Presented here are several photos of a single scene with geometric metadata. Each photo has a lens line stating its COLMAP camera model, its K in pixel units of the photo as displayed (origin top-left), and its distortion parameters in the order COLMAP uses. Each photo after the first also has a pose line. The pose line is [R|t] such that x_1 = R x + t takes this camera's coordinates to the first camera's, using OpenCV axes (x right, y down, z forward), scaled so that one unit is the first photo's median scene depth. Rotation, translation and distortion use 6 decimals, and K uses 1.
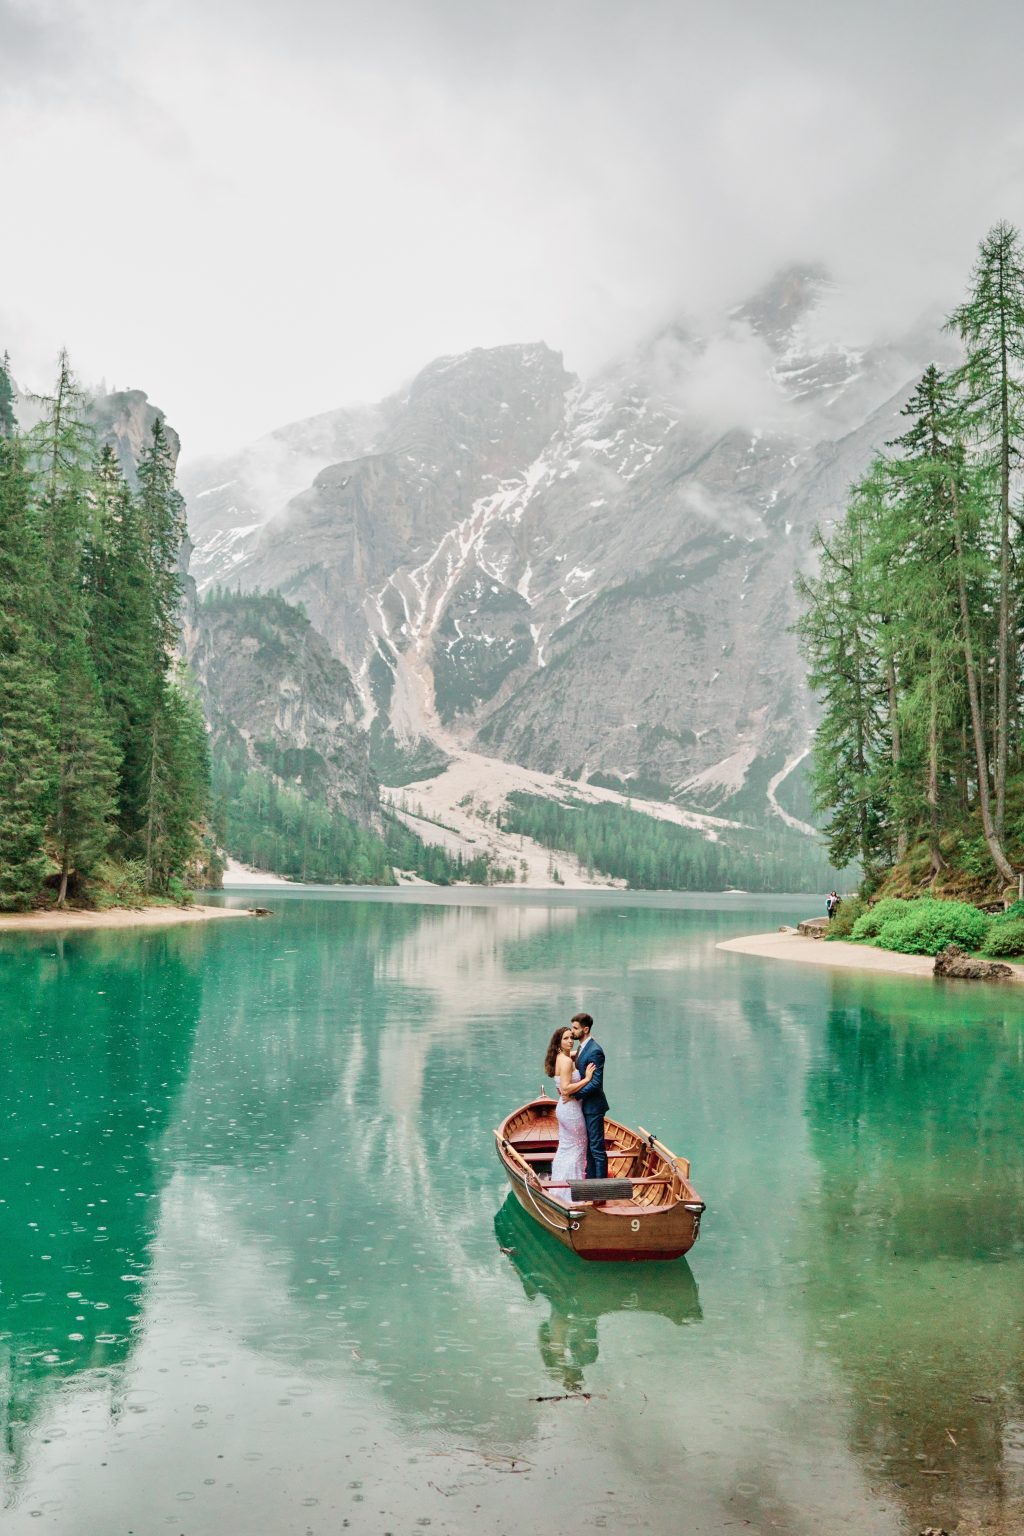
lens RADIAL K [[1527.1, 0, 509.2], [0, 1527.1, 771.4], [0, 0, 1]] dist [0.002461, 0.019759]
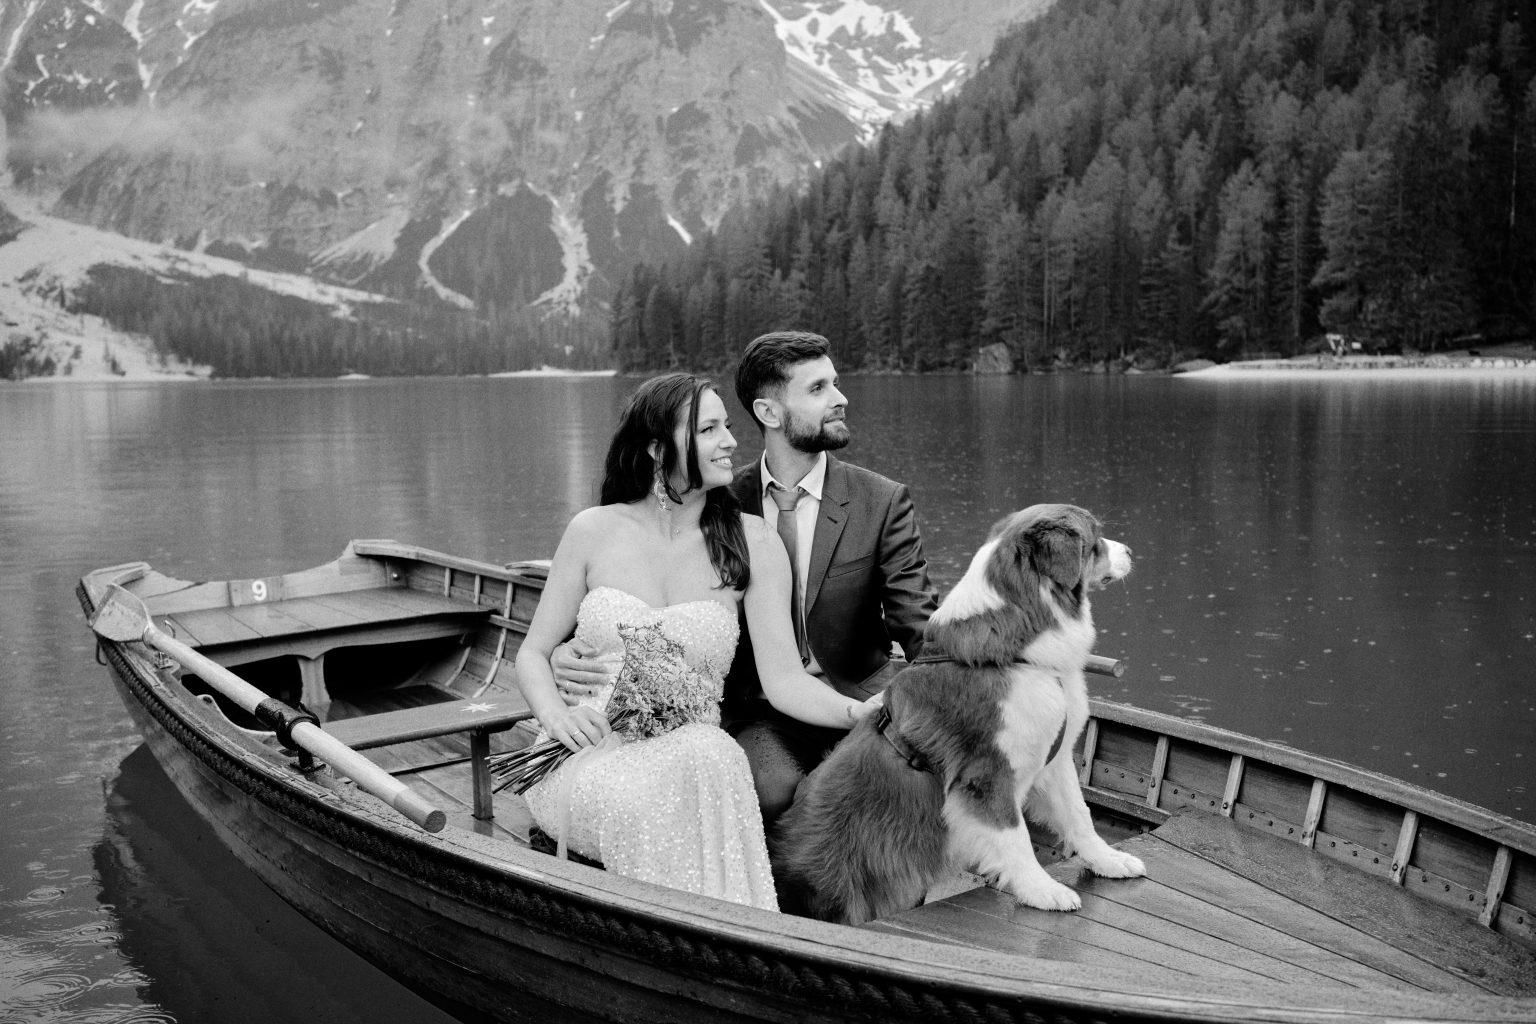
lens RADIAL K [[1498.1, 0, 745.9], [0, 1498.1, 507.3], [0, 0, 1]] dist [0.011828, -0.005190]
pose [[0.943979, -0.067285, 0.323074, 0.055330], [0.013113, 0.985869, 0.167006, 0.011113], [-0.329746, -0.153414, 0.931521, 0.115198]]
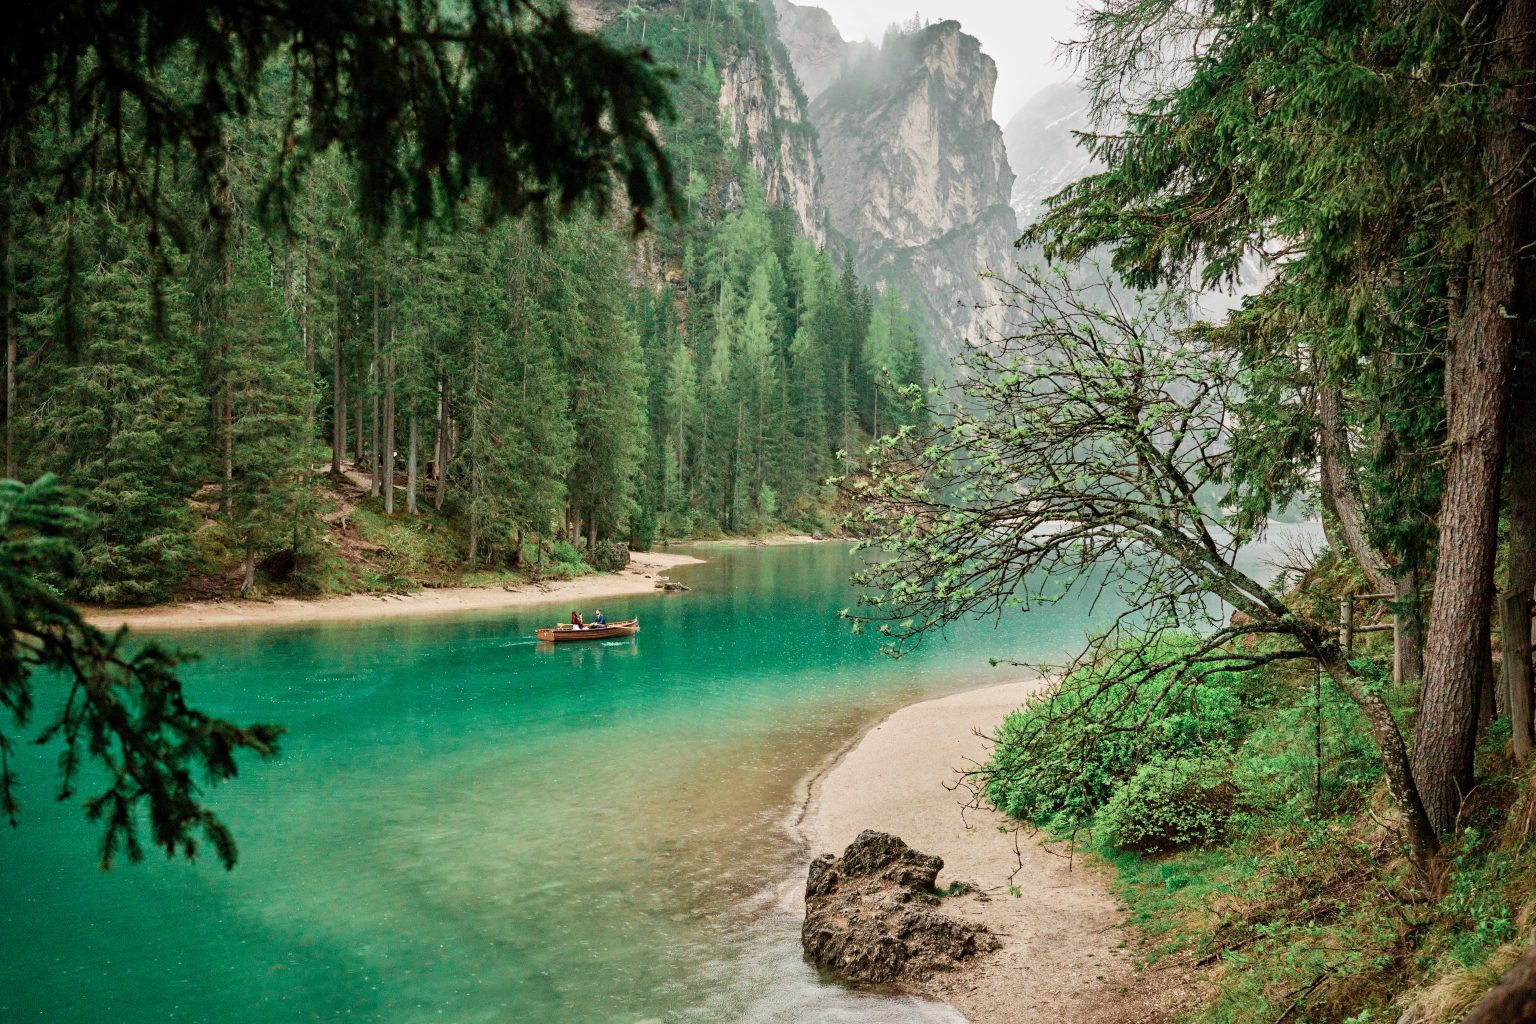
lens RADIAL K [[1526.4, 0, 774.0], [0, 1526.4, 503.6], [0, 0, 1]] dist [0.005648, 0.008263]
pose [[0.922730, -0.015806, -0.385122, 0.014261], [0.039743, 0.997735, 0.054273, 0.000681], [0.383392, -0.065385, 0.921268, 0.022837]]
